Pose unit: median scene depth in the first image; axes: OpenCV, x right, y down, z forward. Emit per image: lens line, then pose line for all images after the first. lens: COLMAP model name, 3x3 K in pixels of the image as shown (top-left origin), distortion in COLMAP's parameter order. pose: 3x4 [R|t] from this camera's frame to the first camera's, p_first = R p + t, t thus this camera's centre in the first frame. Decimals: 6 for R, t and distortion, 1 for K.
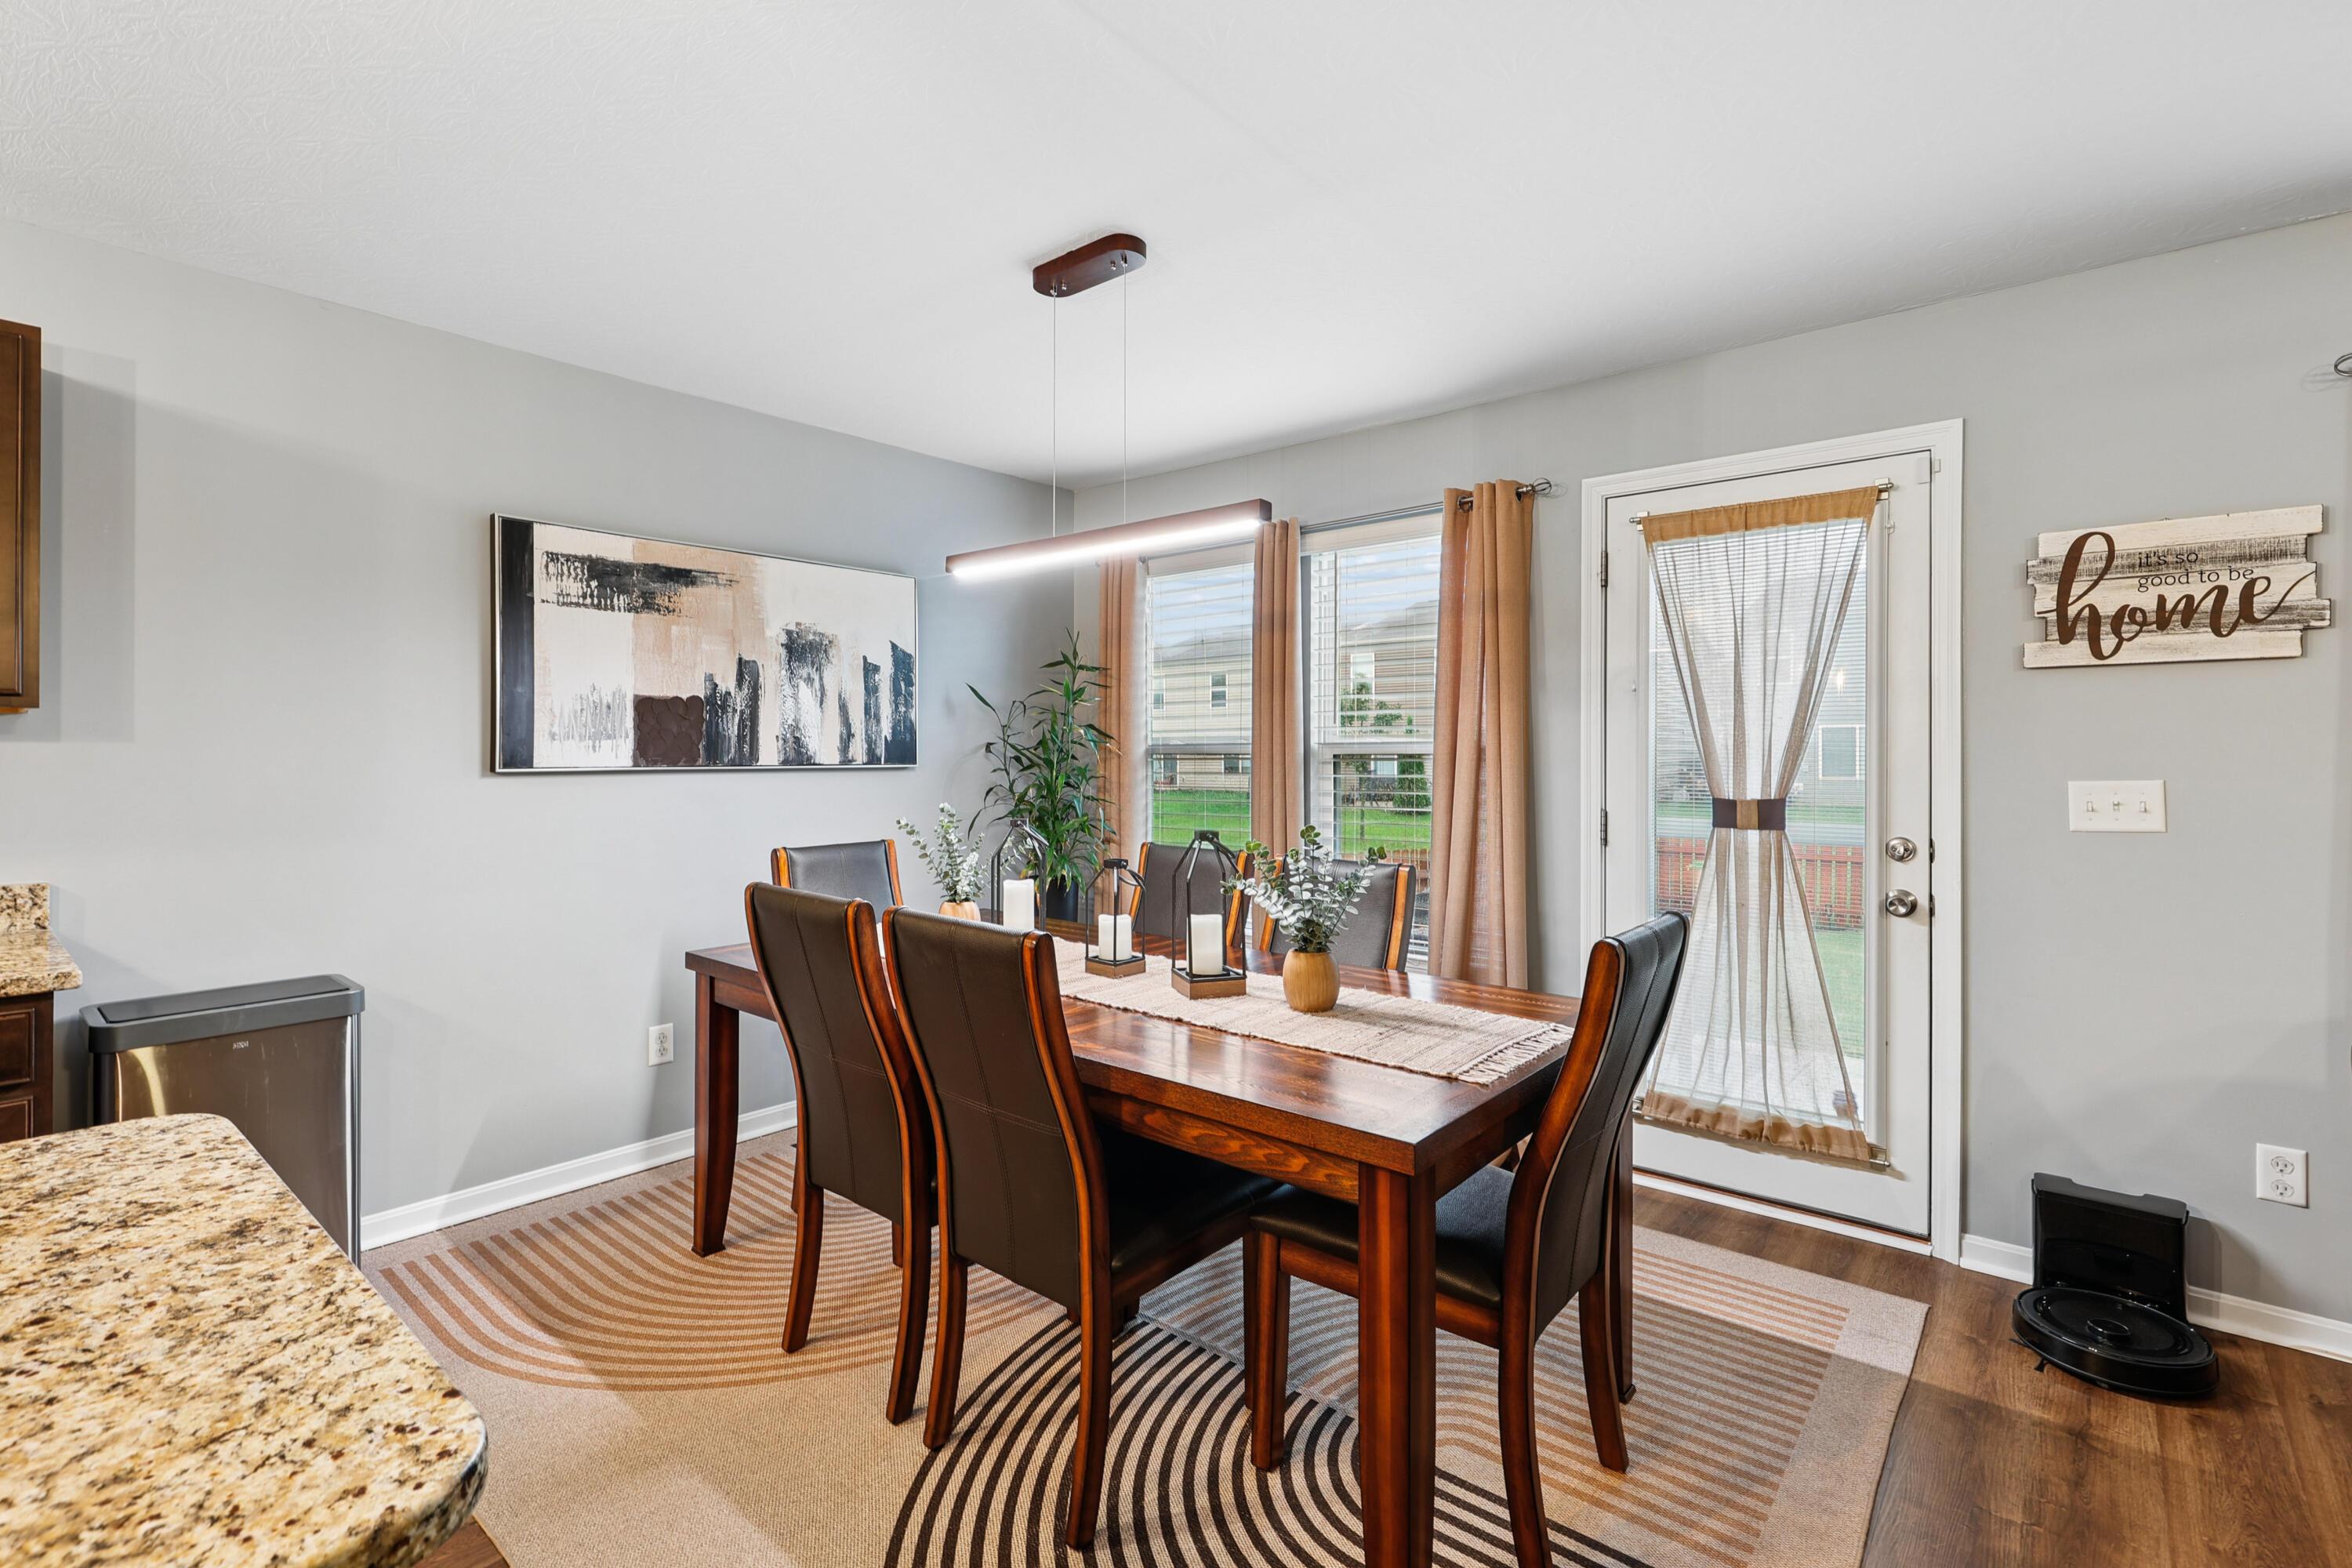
lens RADIAL K [[1064.4, 0, 1160.2], [0, 1064.4, 751.5], [0, 0, 1]] dist [0.000246, -0.000147]
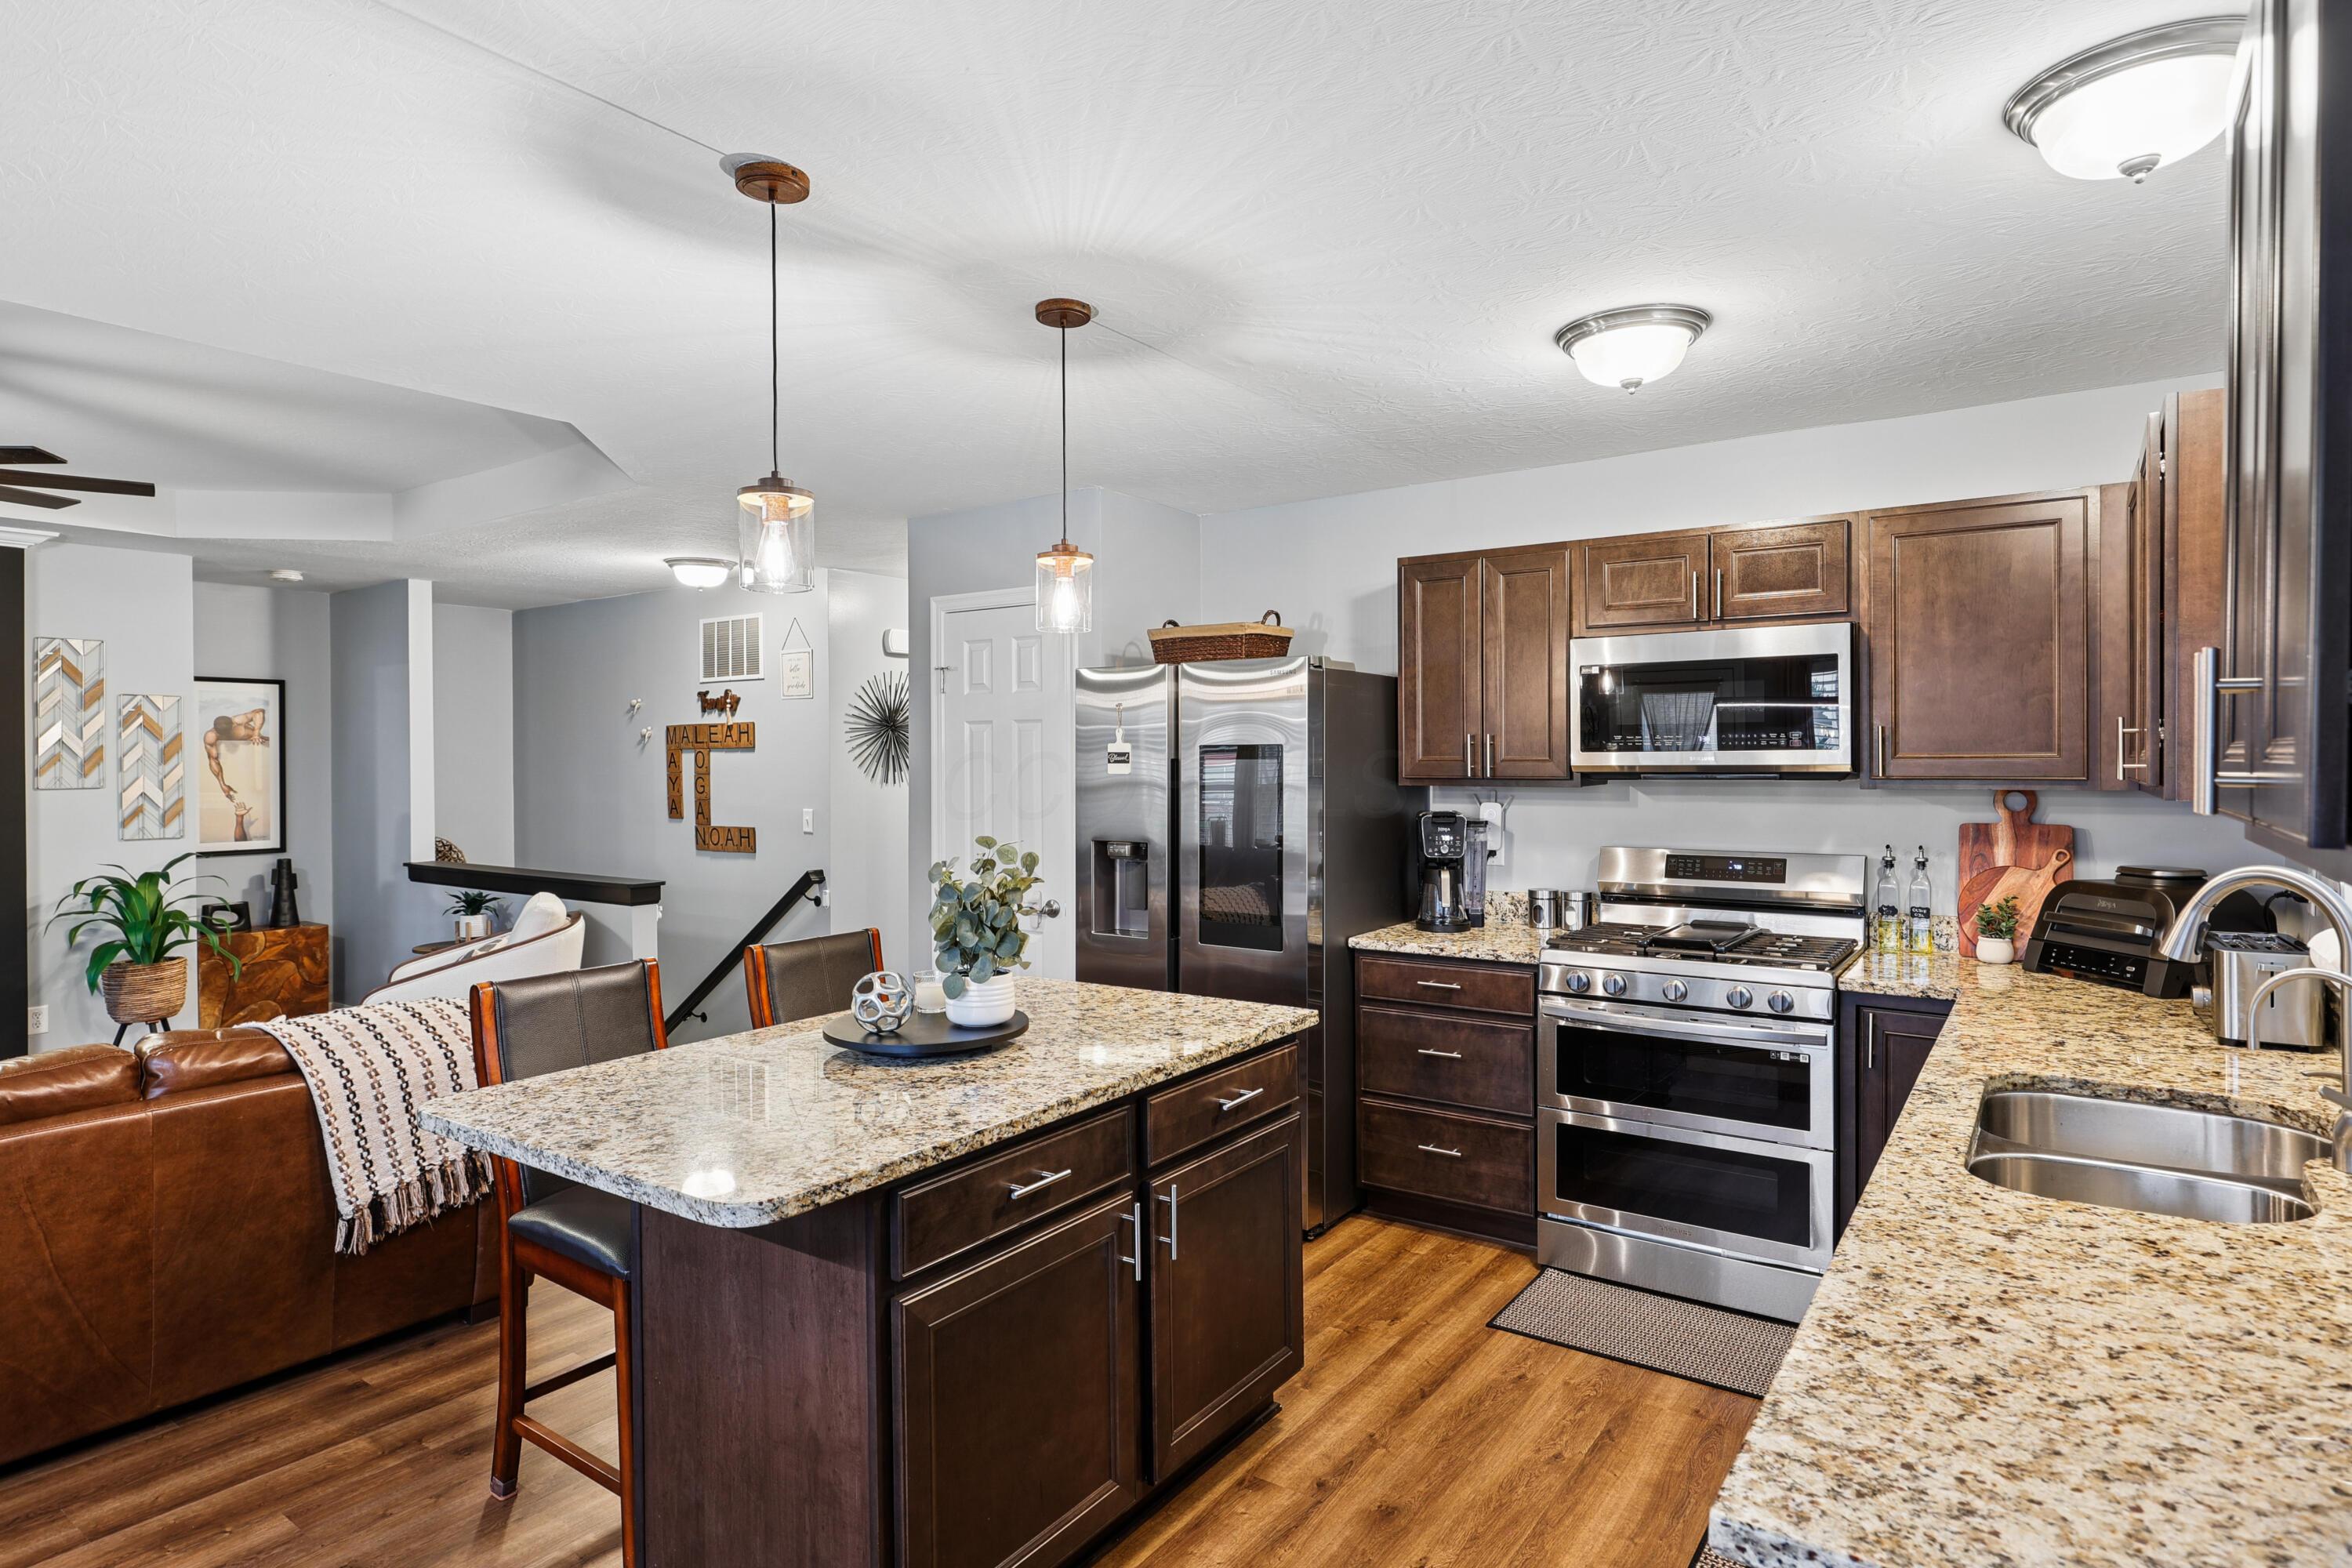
lens RADIAL K [[1263.3, 0, 1178.2], [0, 1263.3, 795.4], [0, 0, 1]] dist [-0.005803, -0.000928]
pose [[-0.995532, 0.008387, -0.094051, -0.436398], [0.006138, 0.999689, 0.024181, -0.050693], [0.094225, 0.023496, -0.995274, 0.842528]]
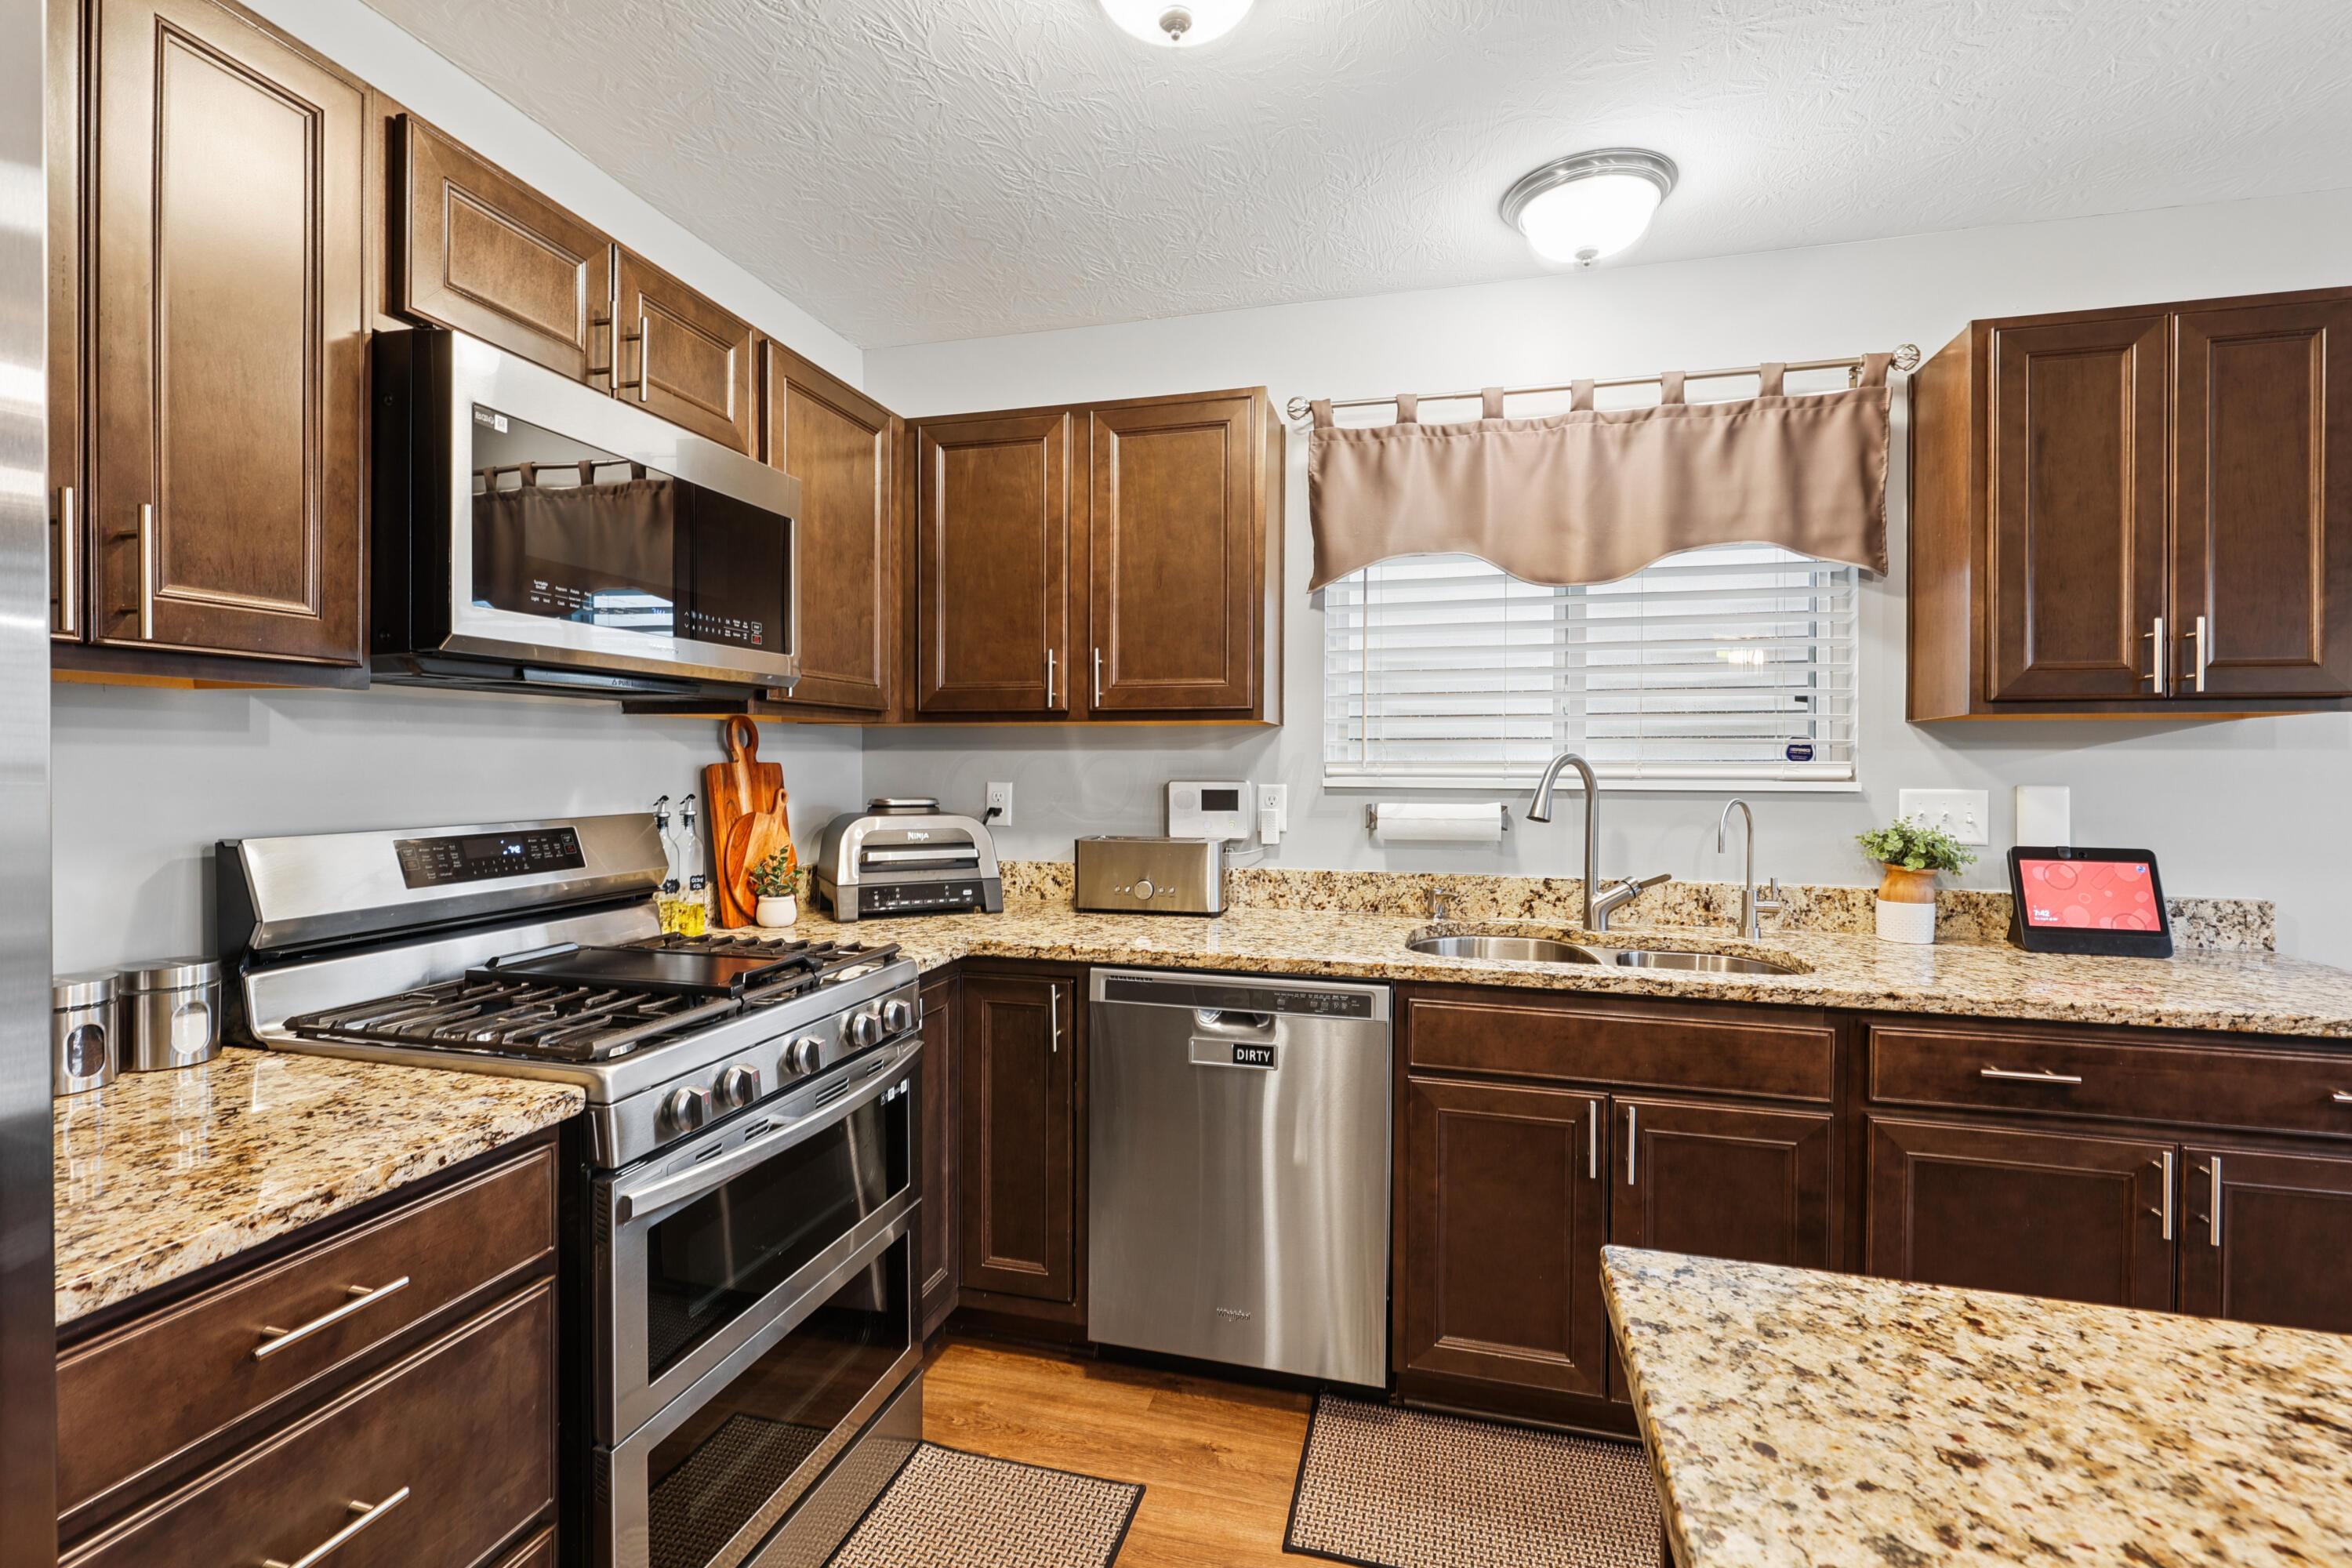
lens RADIAL K [[1064.4, 0, 1167.2], [0, 1064.4, 782.0], [0, 0, 1]] dist [0.000246, -0.000147]
pose [[0.423216, 0.021998, -0.905762, -0.425752], [-0.001046, 0.999716, 0.023791, -0.001258], [0.906028, -0.009121, 0.423119, -0.193587]]
